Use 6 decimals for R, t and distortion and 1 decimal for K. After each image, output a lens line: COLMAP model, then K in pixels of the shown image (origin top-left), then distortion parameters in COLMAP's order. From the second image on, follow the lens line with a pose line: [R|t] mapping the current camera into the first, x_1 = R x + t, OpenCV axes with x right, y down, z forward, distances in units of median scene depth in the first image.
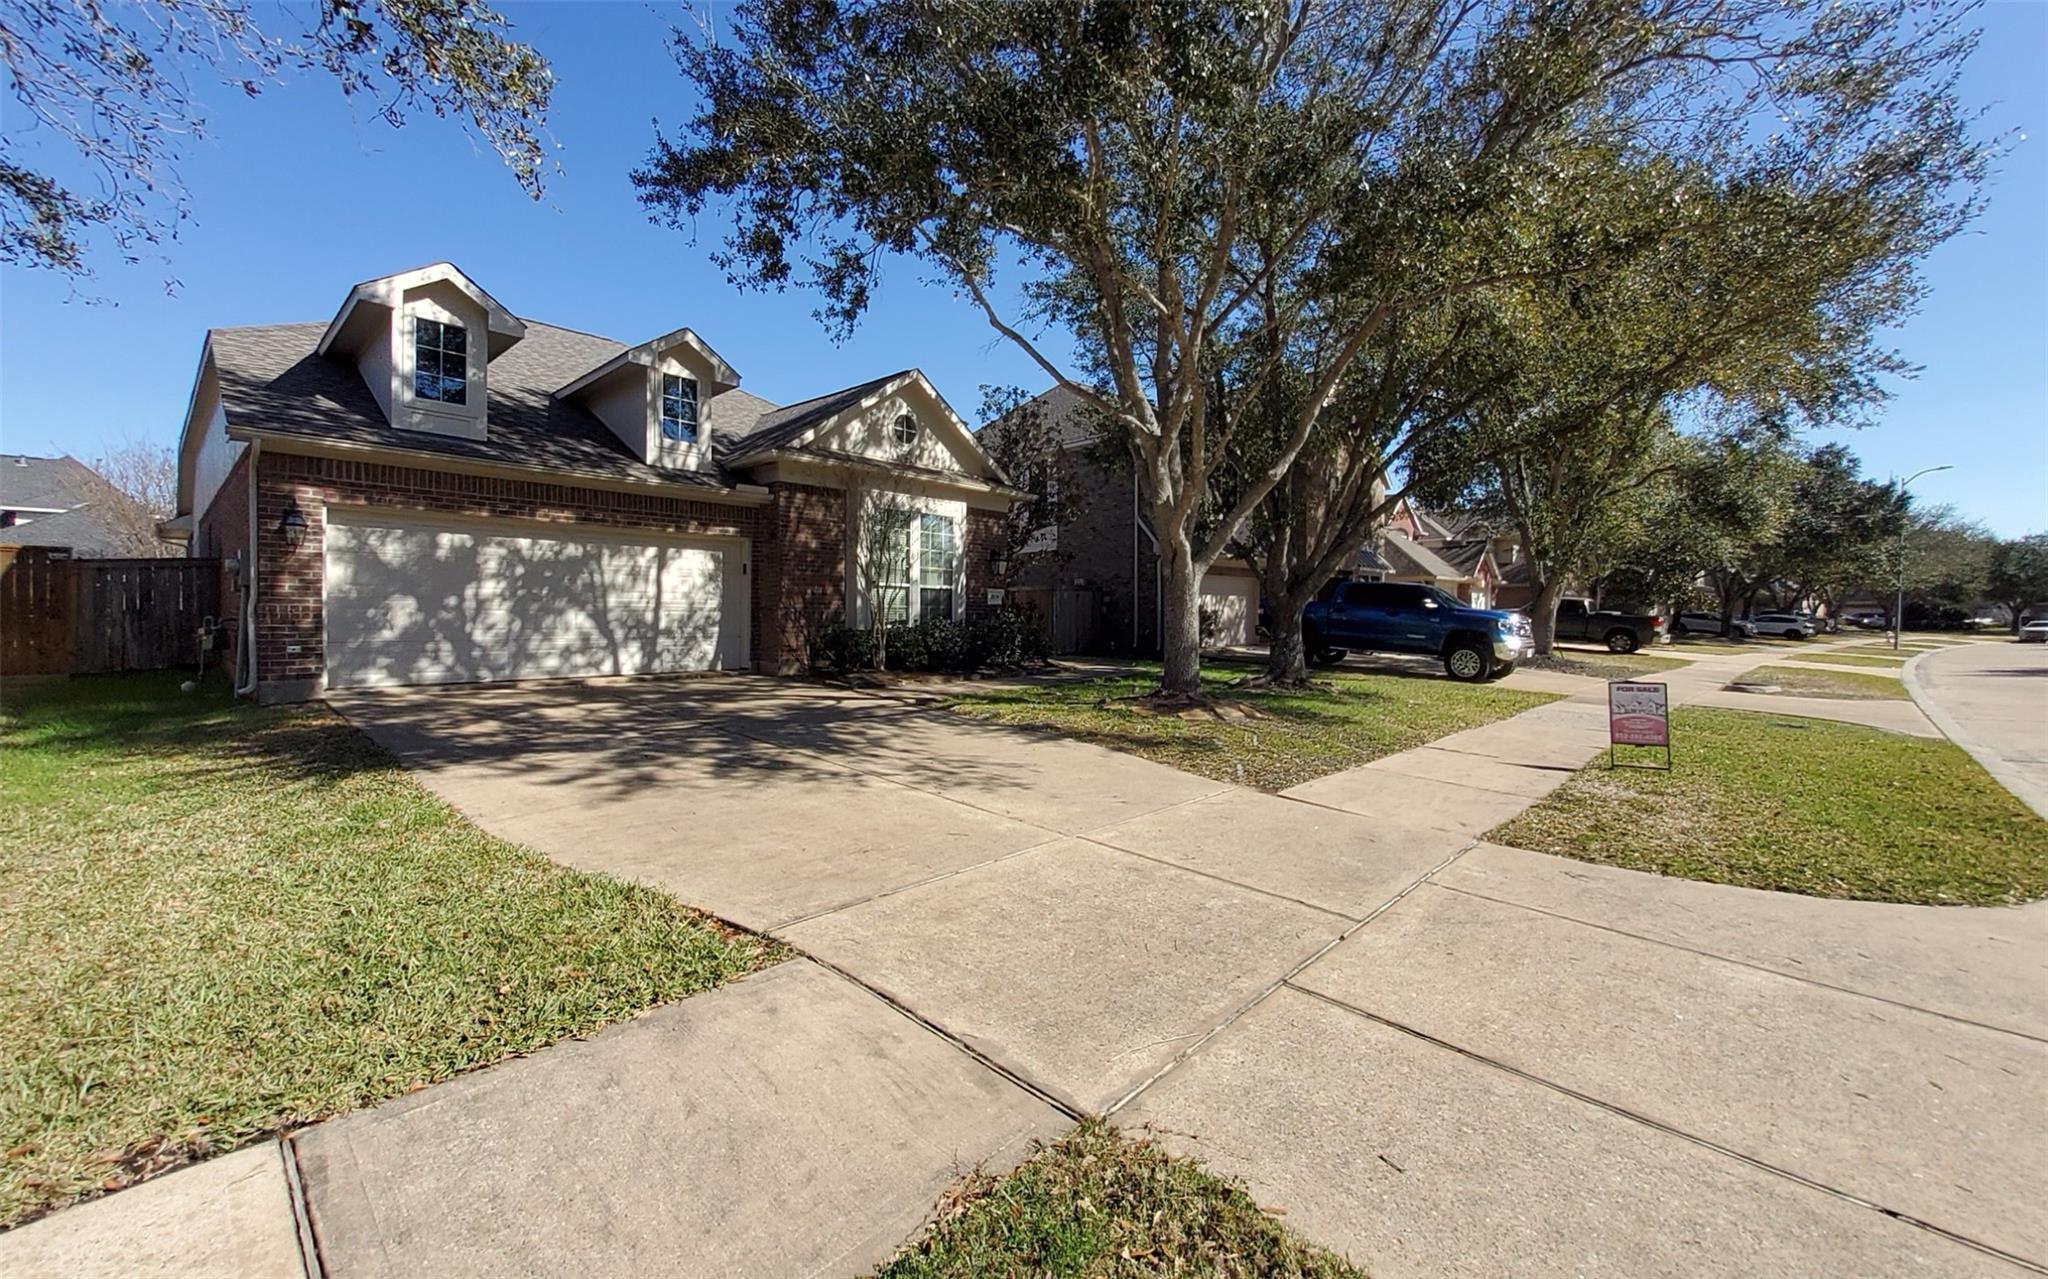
lens RADIAL K [[801.6, 0, 1030.0], [0, 801.6, 637.3], [0, 0, 1]] dist [0.004137, 0.000196]
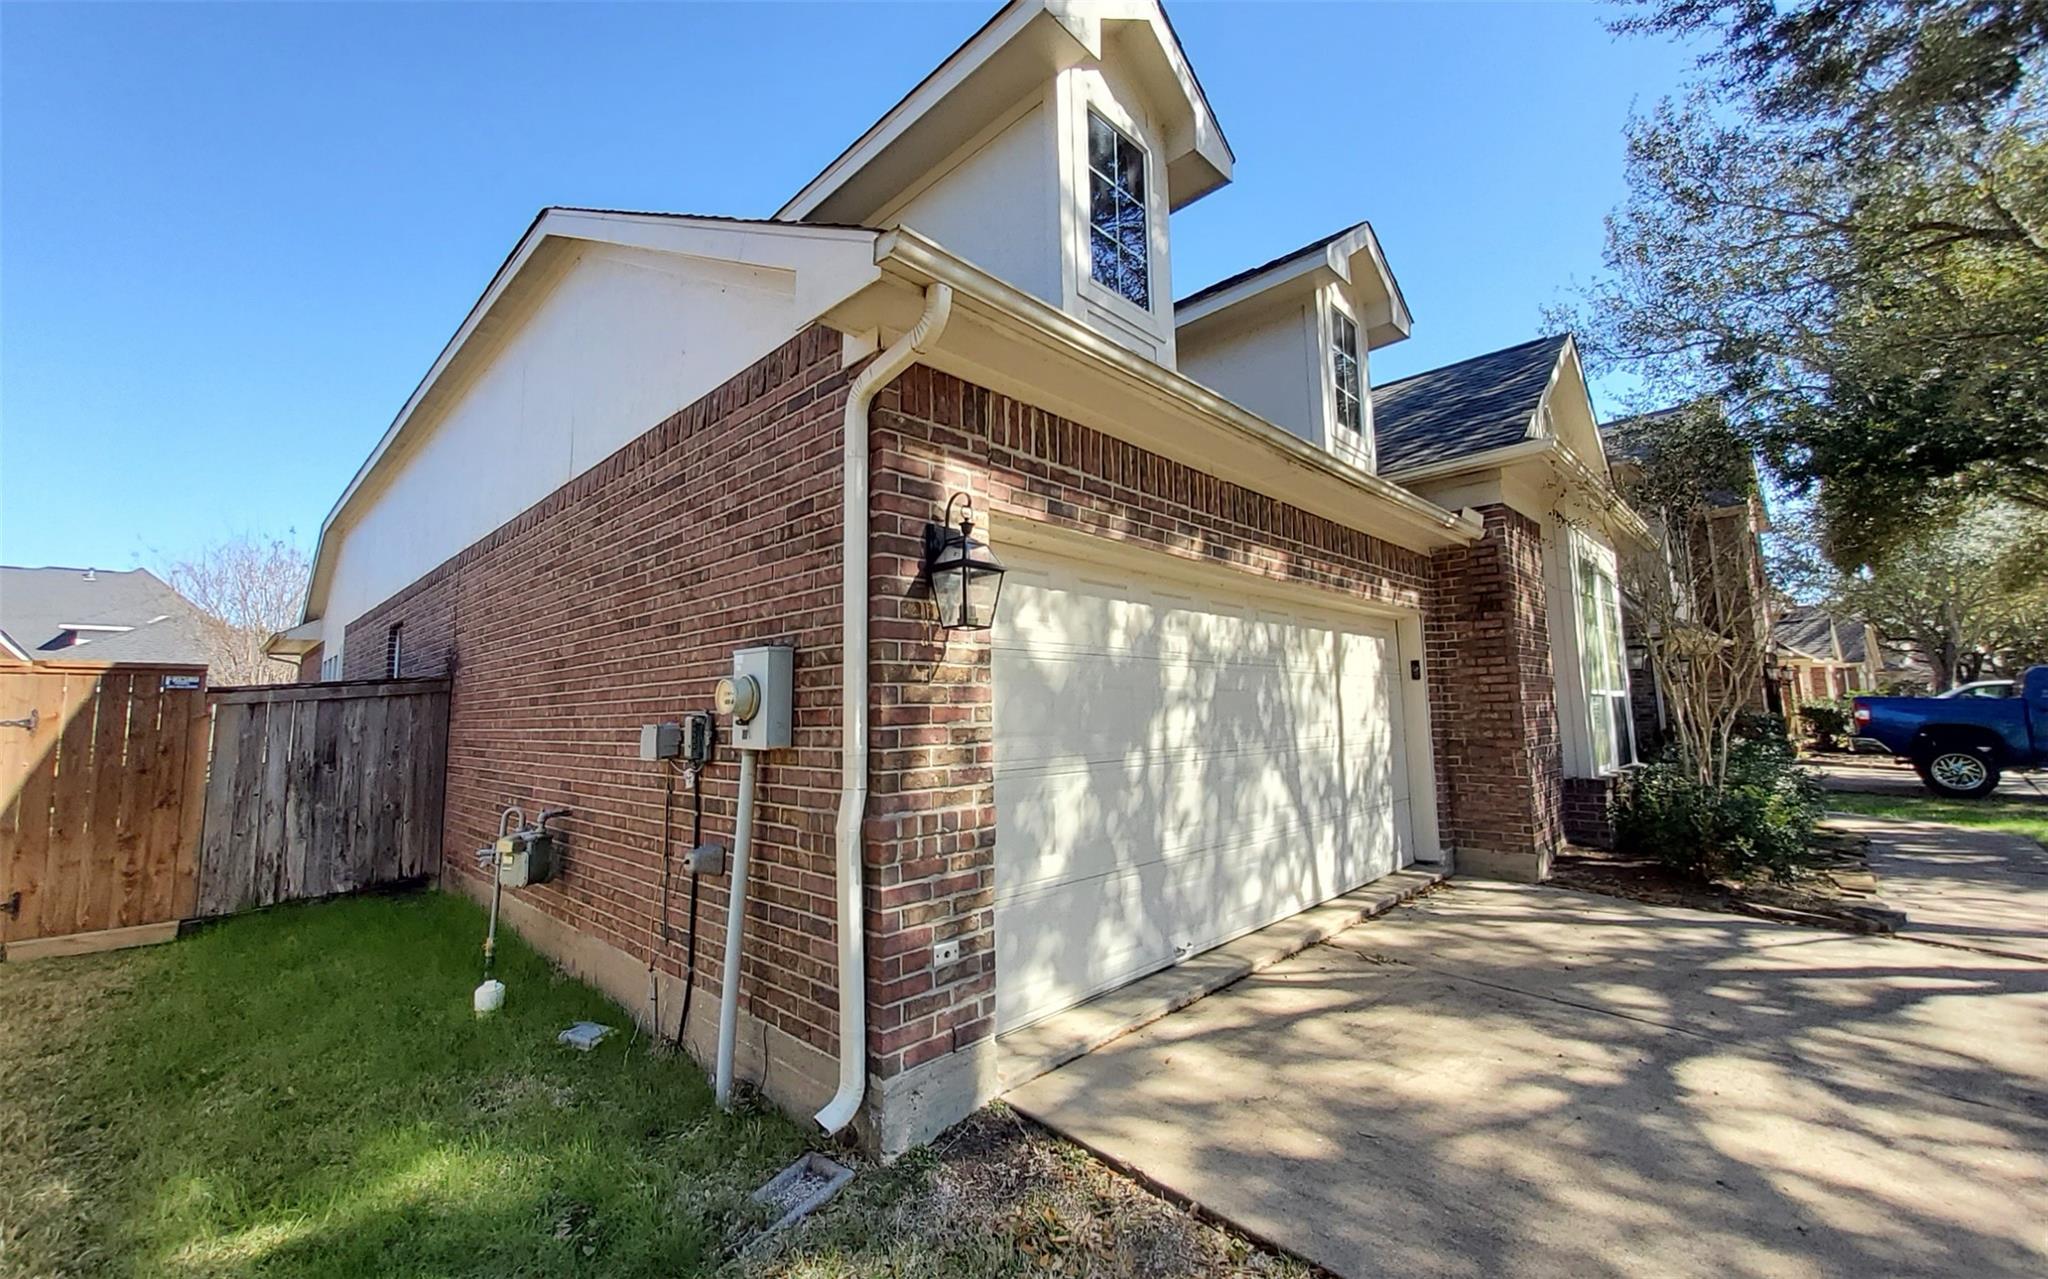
lens RADIAL K [[801.6, 0, 1018.0], [0, 801.6, 634.2], [0, 0, 1]] dist [0.004137, 0.000196]
pose [[0.999159, -0.030890, -0.026981, -0.741221], [0.027318, 0.991907, -0.123993, -0.059812], [0.030593, 0.123151, 0.991916, 0.567987]]
